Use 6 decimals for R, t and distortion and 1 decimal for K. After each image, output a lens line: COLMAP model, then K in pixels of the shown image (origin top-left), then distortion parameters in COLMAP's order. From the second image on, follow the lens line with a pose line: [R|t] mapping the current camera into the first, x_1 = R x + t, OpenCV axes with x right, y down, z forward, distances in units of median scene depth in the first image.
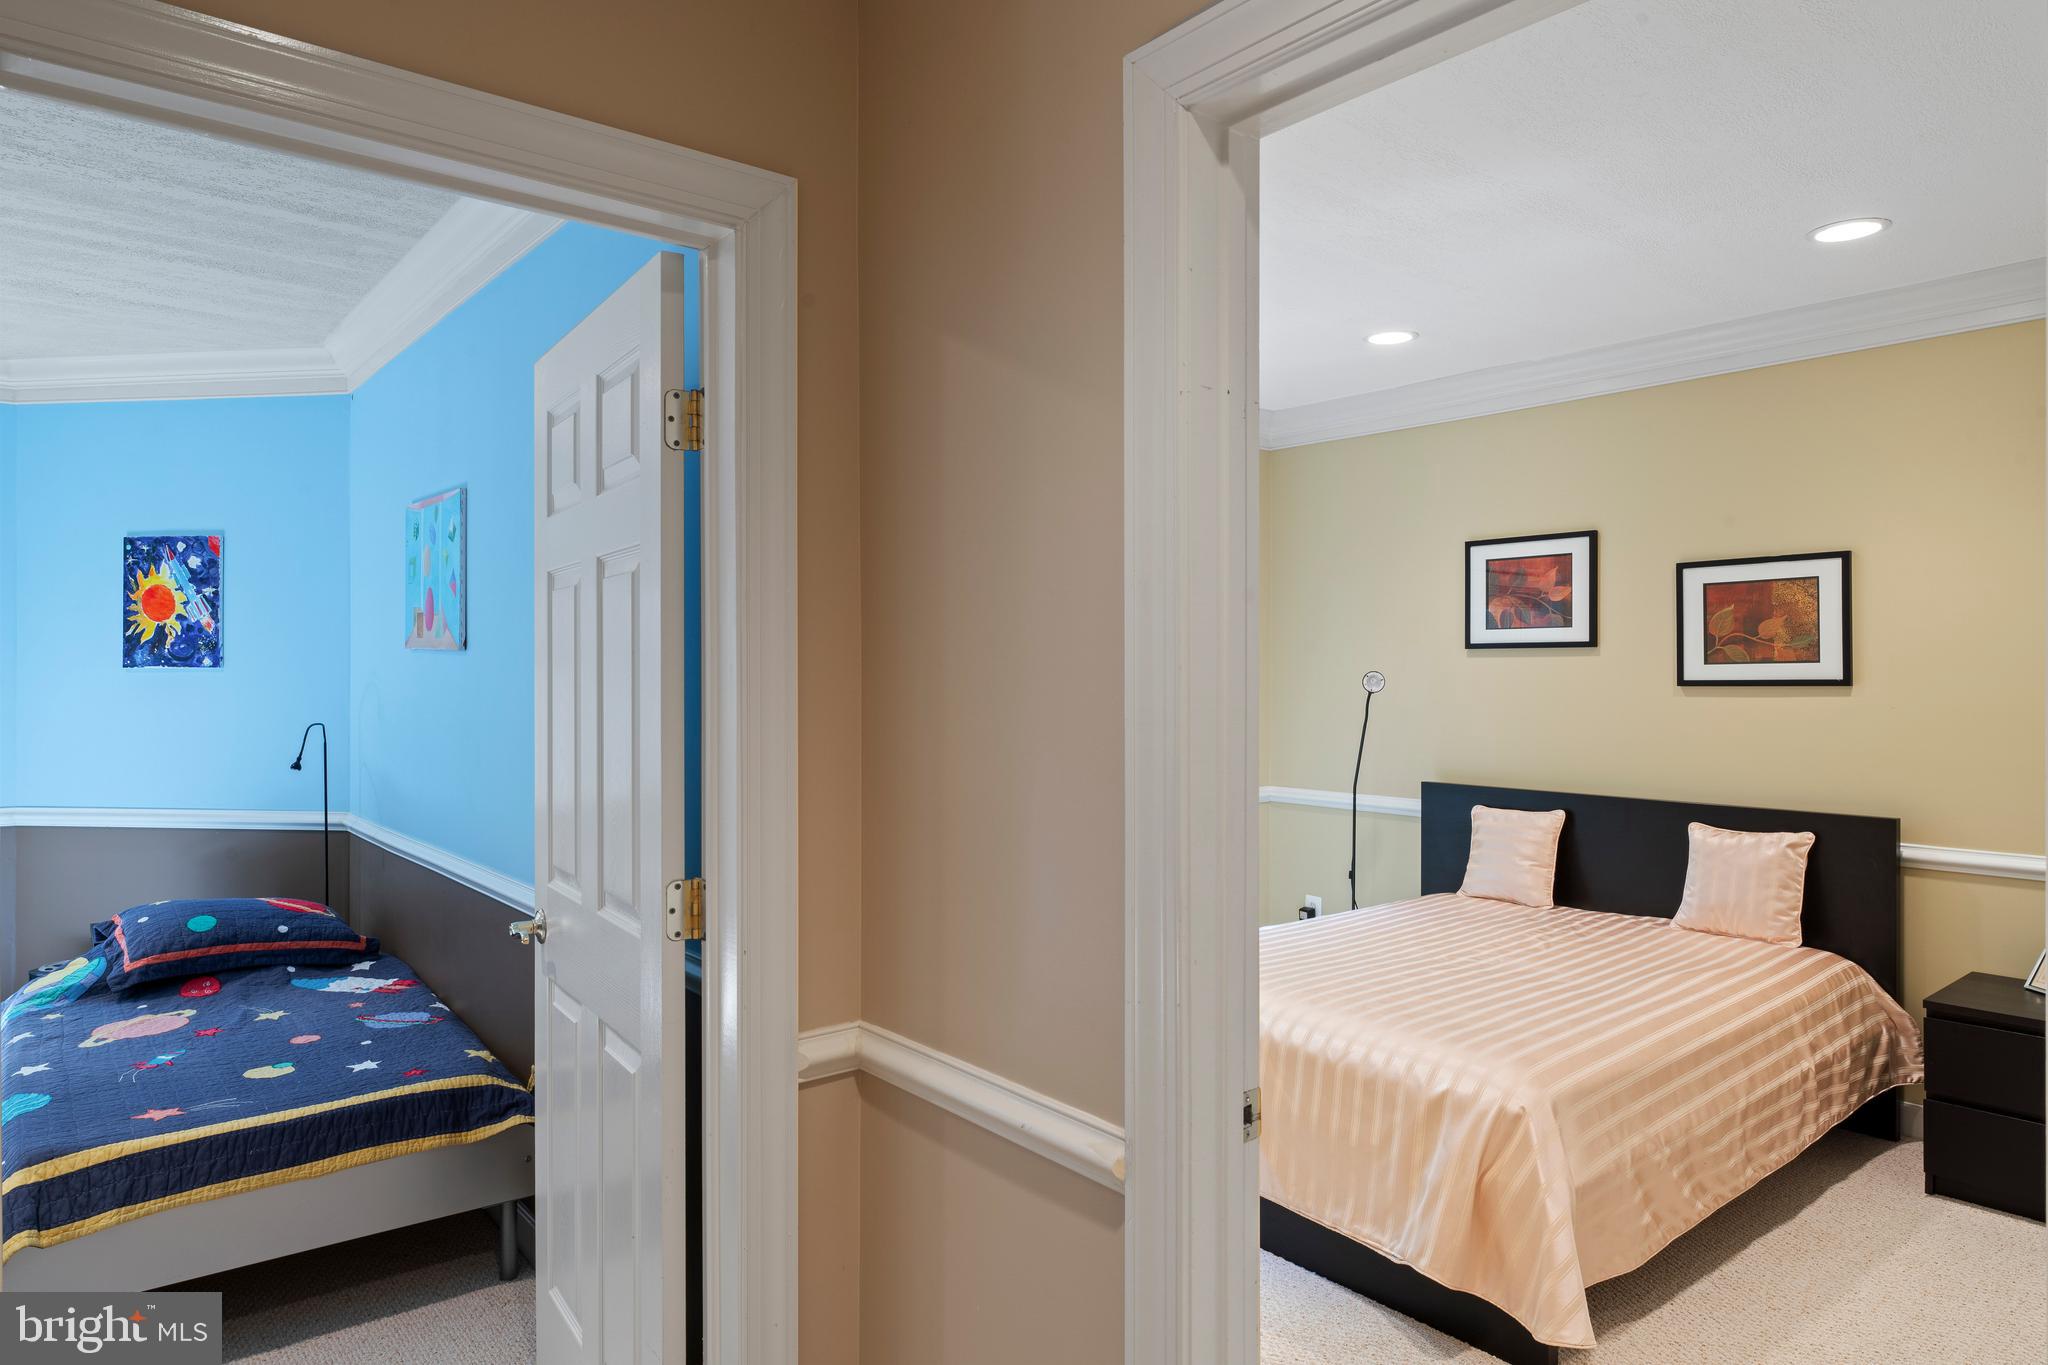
lens RADIAL K [[1252.5, 0, 1026.5], [0, 1252.5, 671.6], [0, 0, 1]] dist [0.000049, -0.000770]
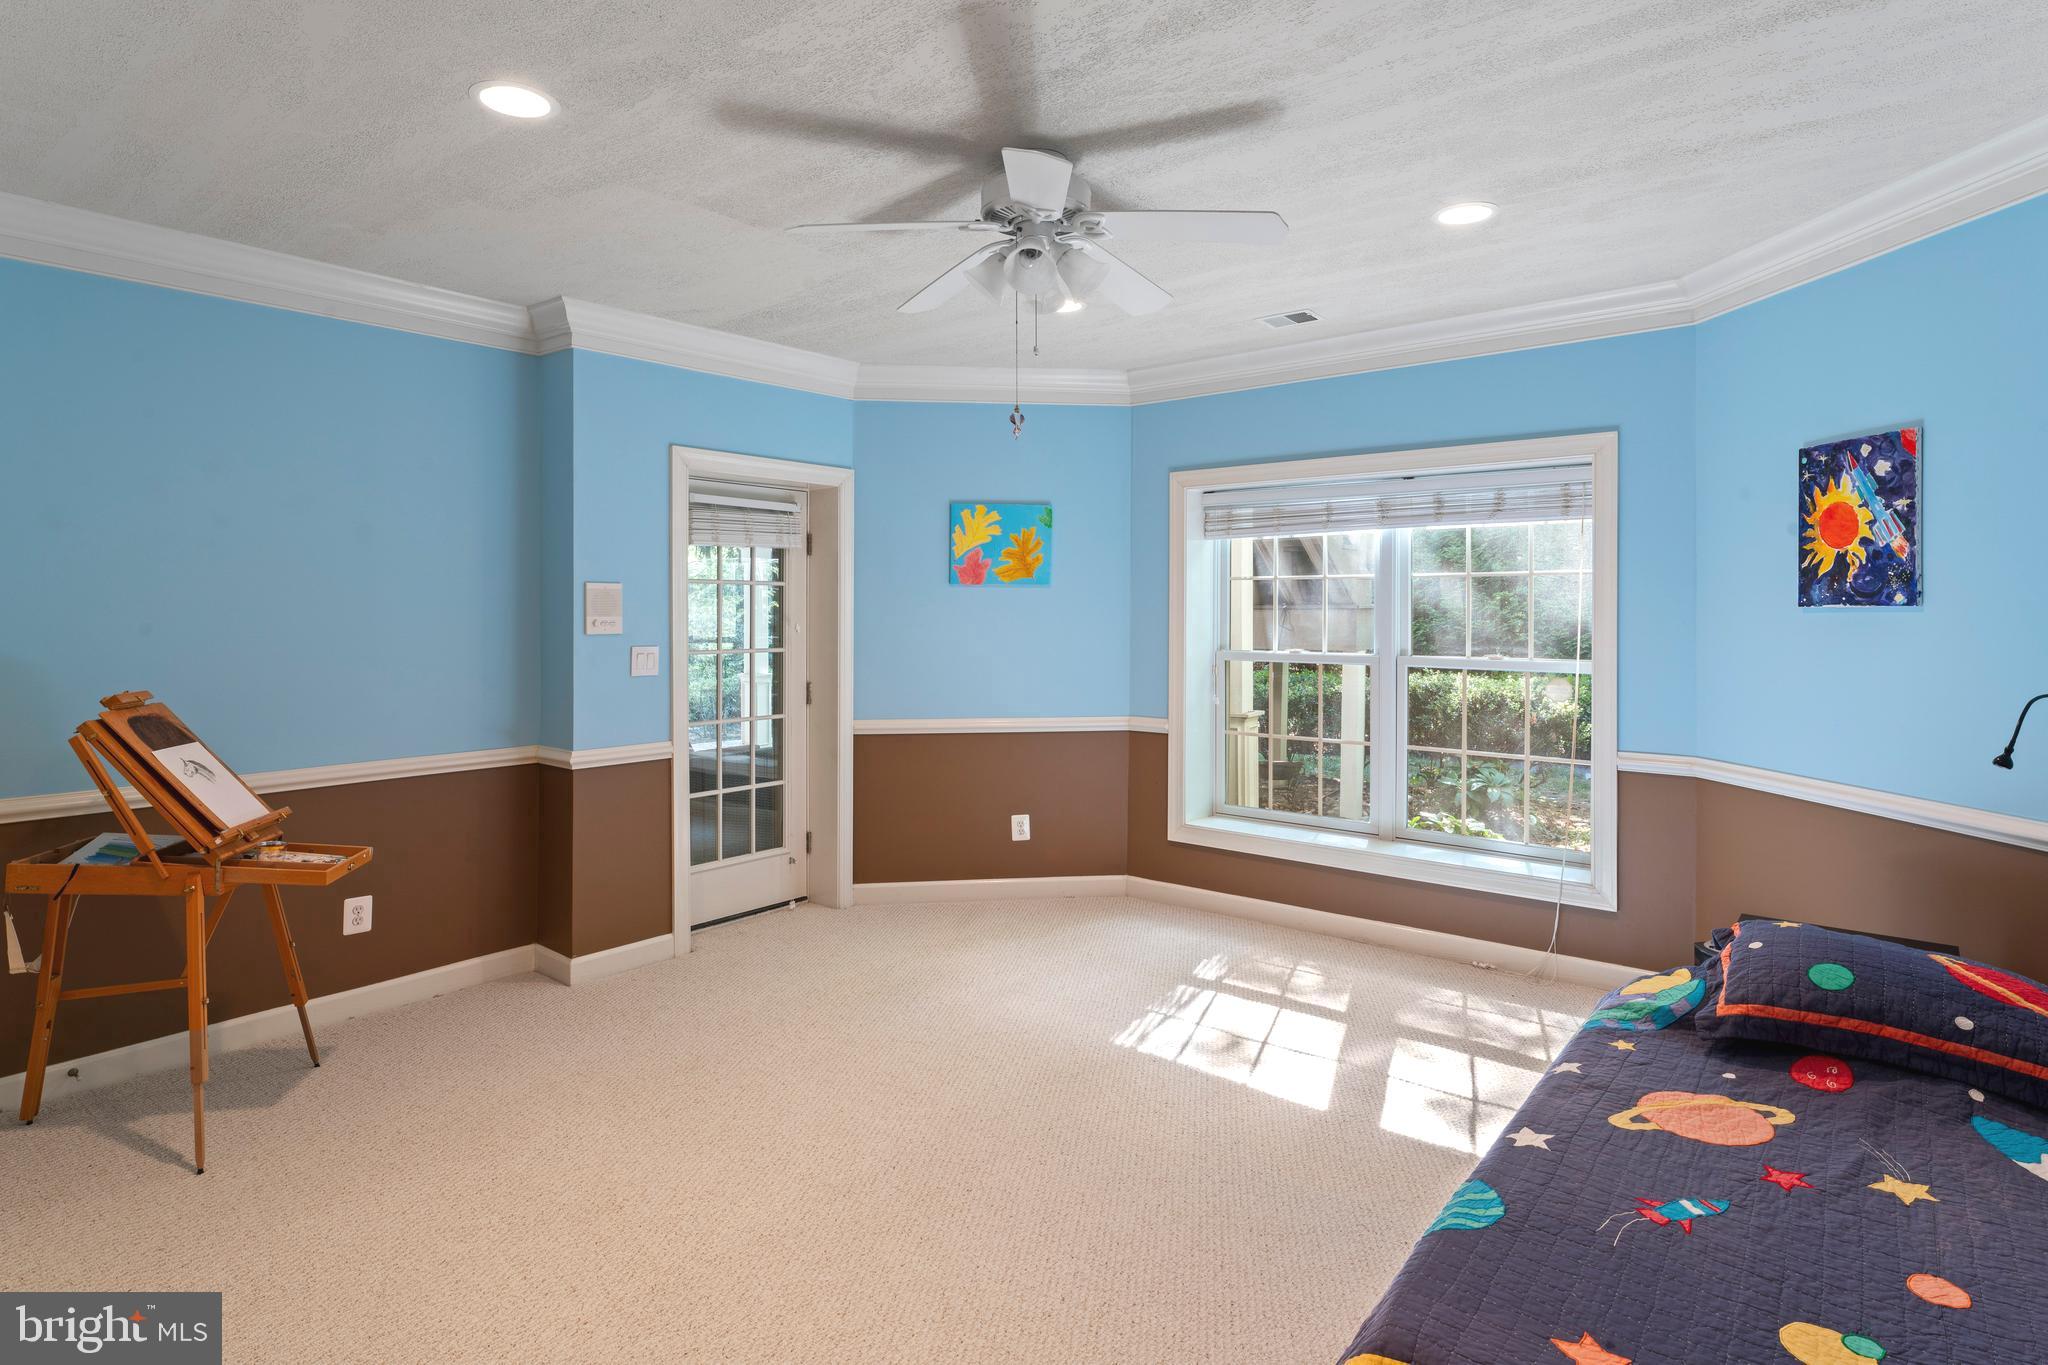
lens RADIAL K [[1064.3, 0, 1026.0], [0, 1064.3, 609.7], [0, 0, 1]] dist [-0.001296, -0.000449]
pose [[0.212874, -0.002533, -0.977076, -0.172647], [0.001425, 0.999996, -0.002282, -0.000334], [0.977079, -0.000906, 0.212876, 0.424274]]
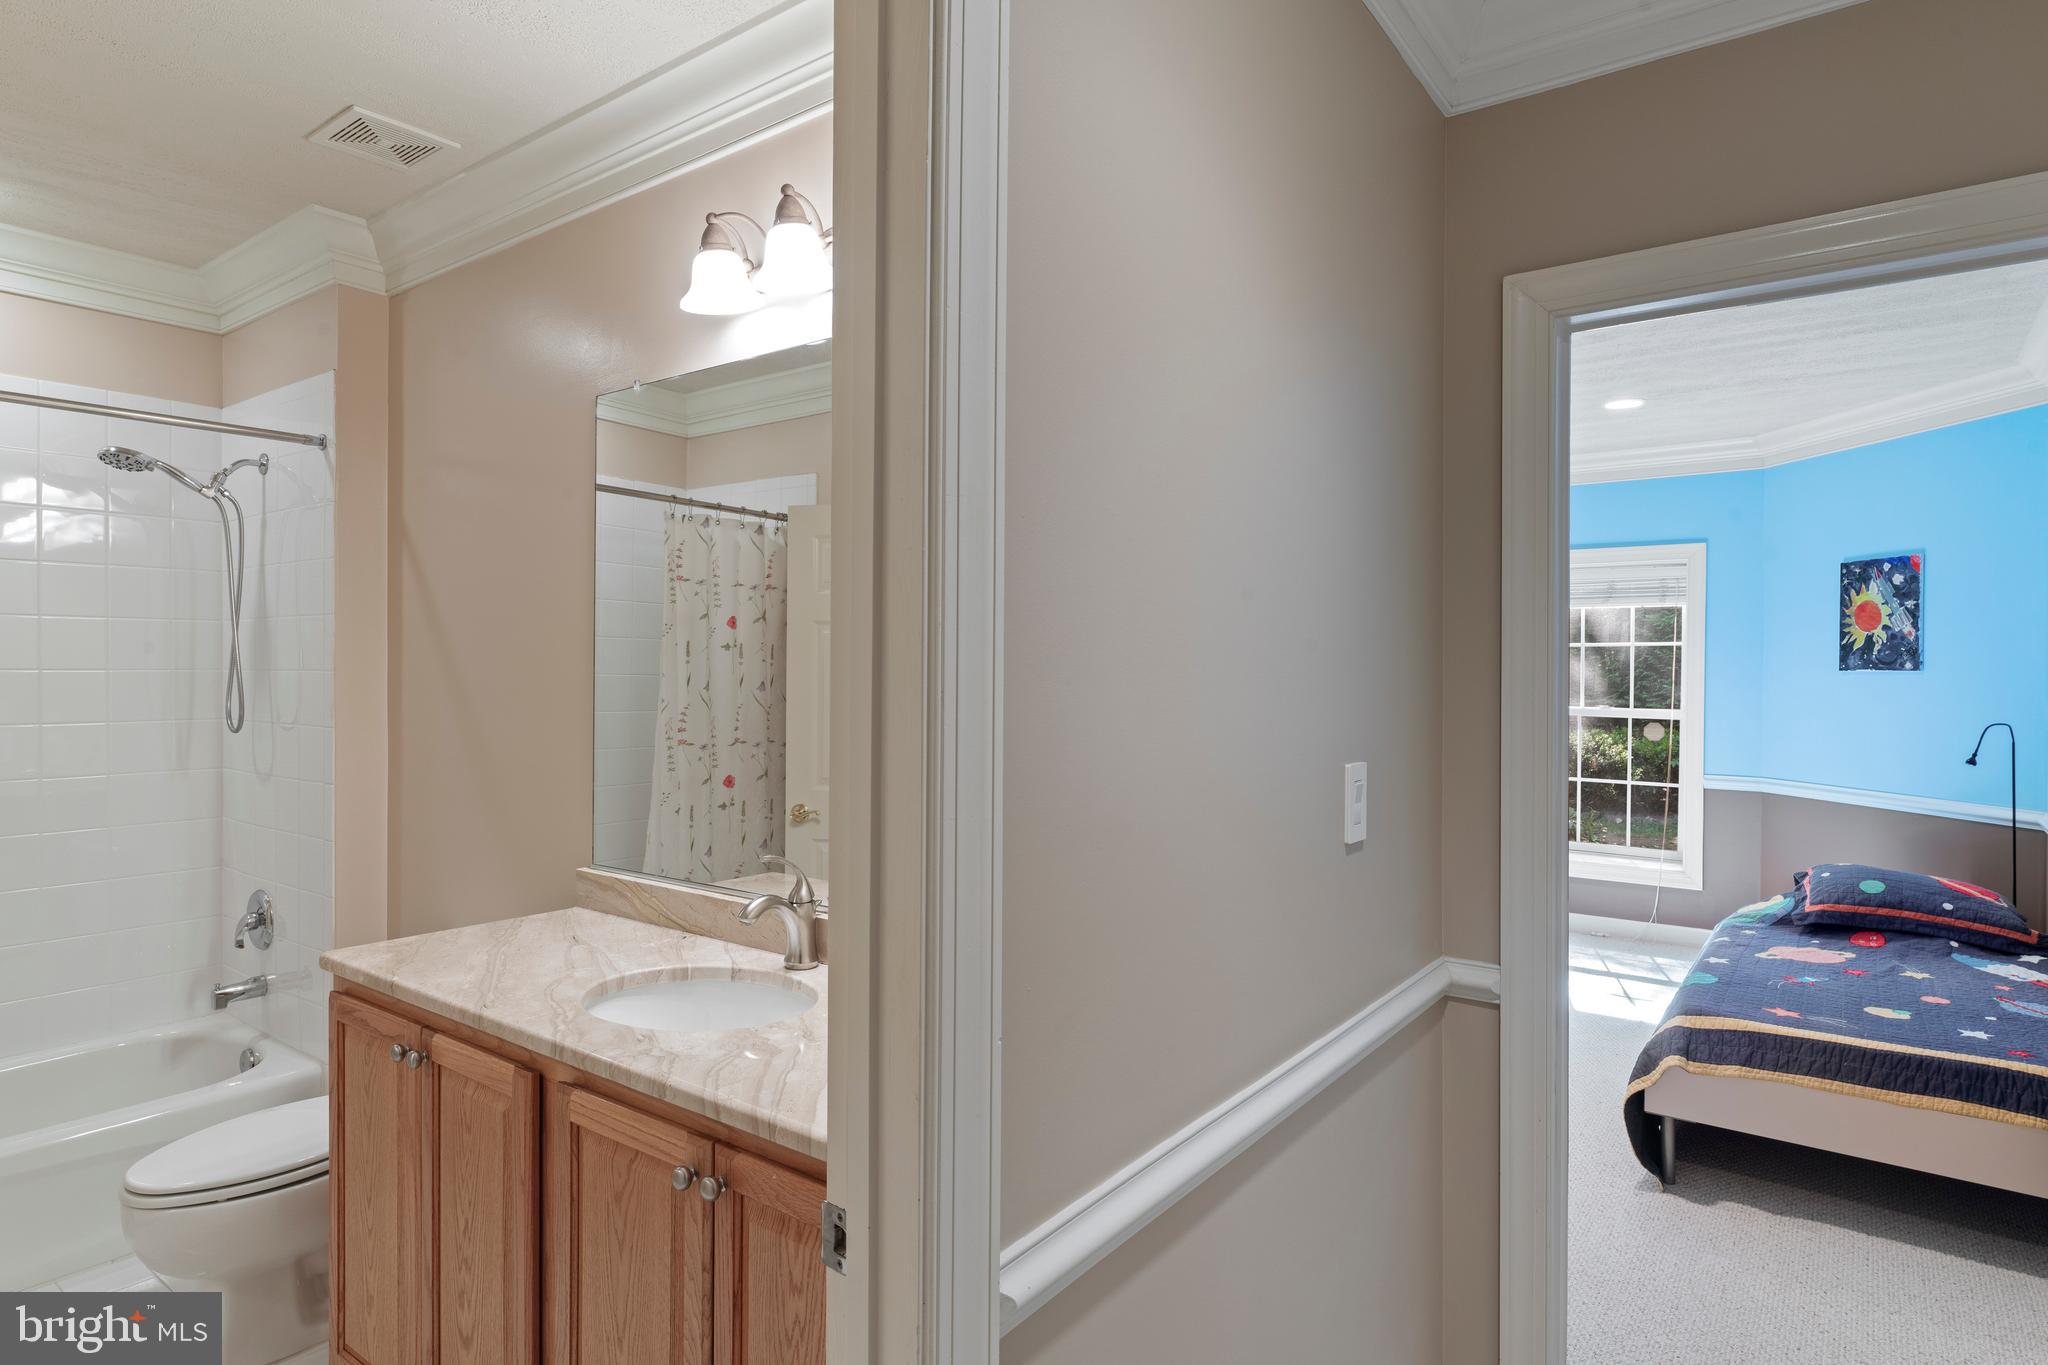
lens RADIAL K [[1119.3, 0, 1025.9], [0, 1119.3, 673.1], [0, 0, 1]] dist [-0.000939, 0.000224]
pose [[0.245510, 0.003665, -0.969387, 0.163818], [-0.004638, 0.999986, 0.002606, -0.000005], [0.969383, 0.003856, 0.245523, -0.035752]]
